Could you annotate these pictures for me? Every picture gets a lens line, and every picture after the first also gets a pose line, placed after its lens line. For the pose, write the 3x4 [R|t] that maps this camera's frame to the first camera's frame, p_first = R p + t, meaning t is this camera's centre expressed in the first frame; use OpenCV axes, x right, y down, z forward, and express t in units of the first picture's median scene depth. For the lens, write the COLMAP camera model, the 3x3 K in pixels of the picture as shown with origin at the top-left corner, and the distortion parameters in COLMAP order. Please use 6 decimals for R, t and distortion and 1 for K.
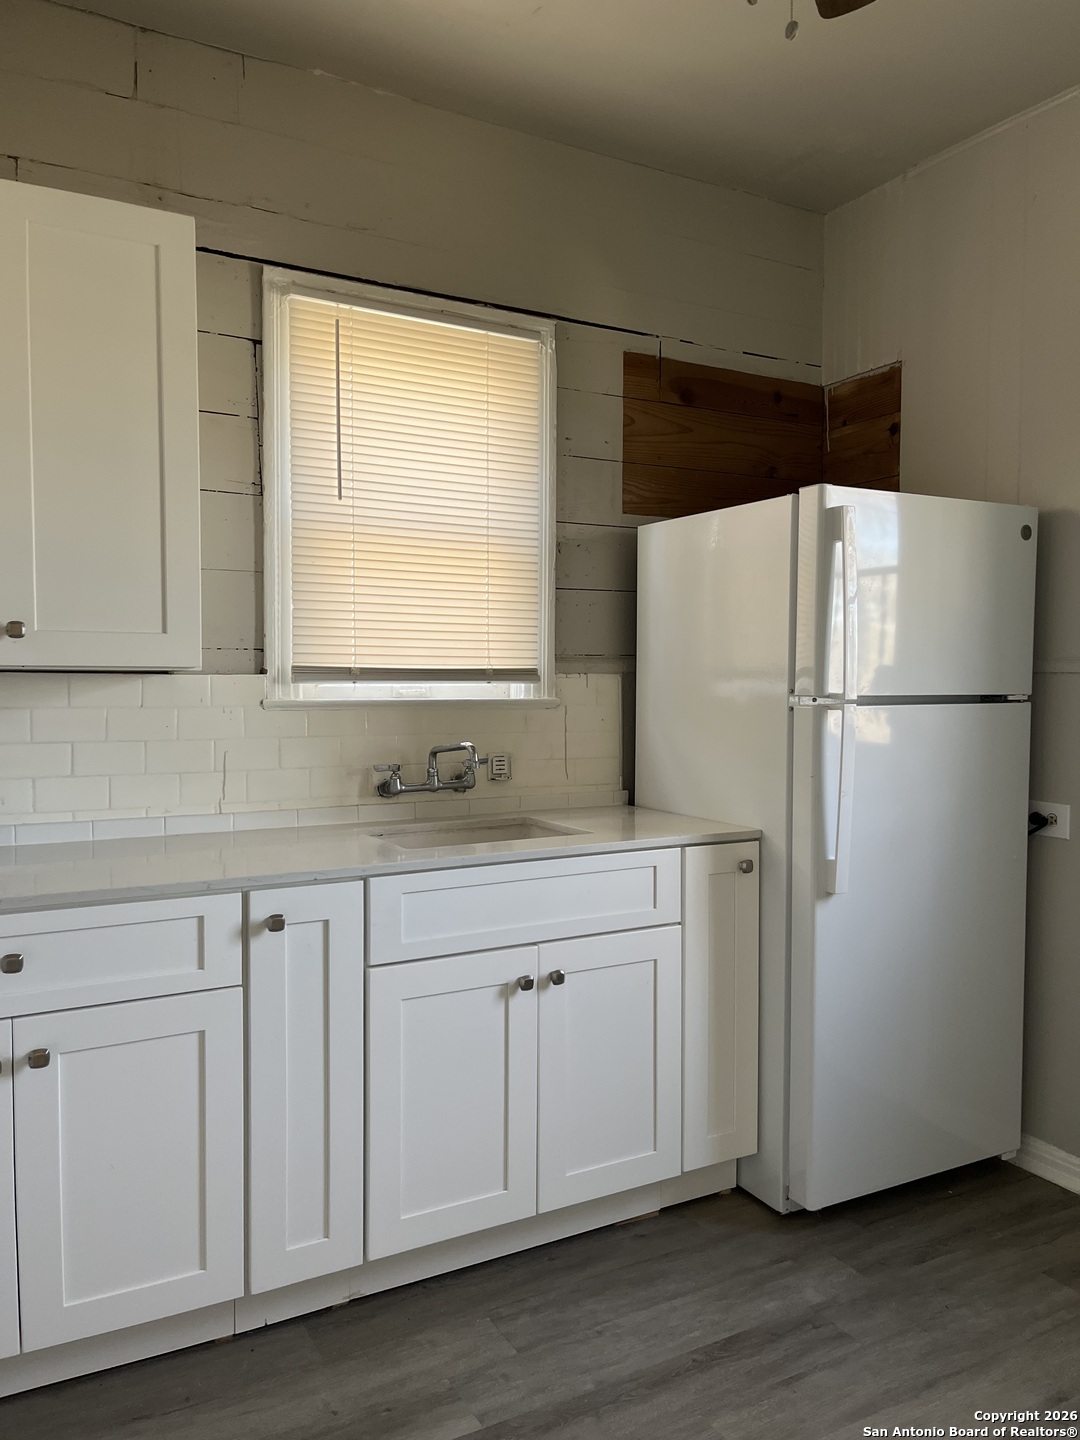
lens RADIAL K [[1098.4, 0, 540.4], [0, 1098.4, 722.0], [0, 0, 1]] dist [0.059260, -0.074478]
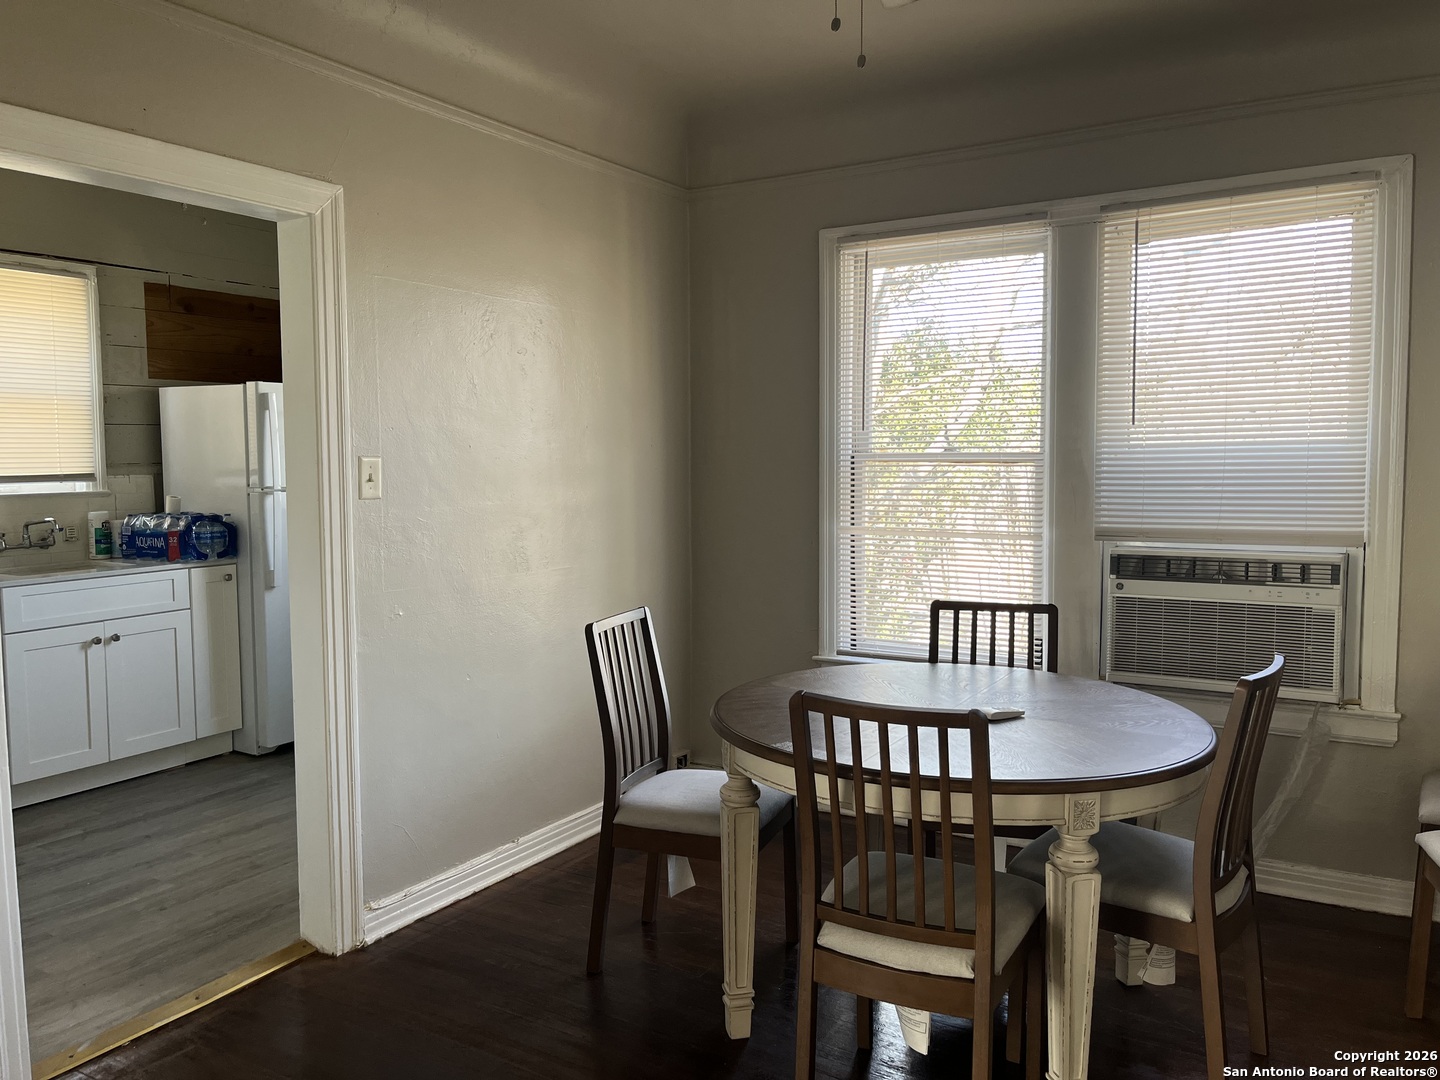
lens RADIAL K [[1098.4, 0, 727.3], [0, 1098.4, 528.5], [0, 0, 1]] dist [0.059260, -0.074478]
pose [[0.866675, -0.043318, 0.496990, -0.011799], [0.028708, 0.998903, 0.037002, 0.000583], [-0.498047, -0.017802, 0.866967, -0.947544]]
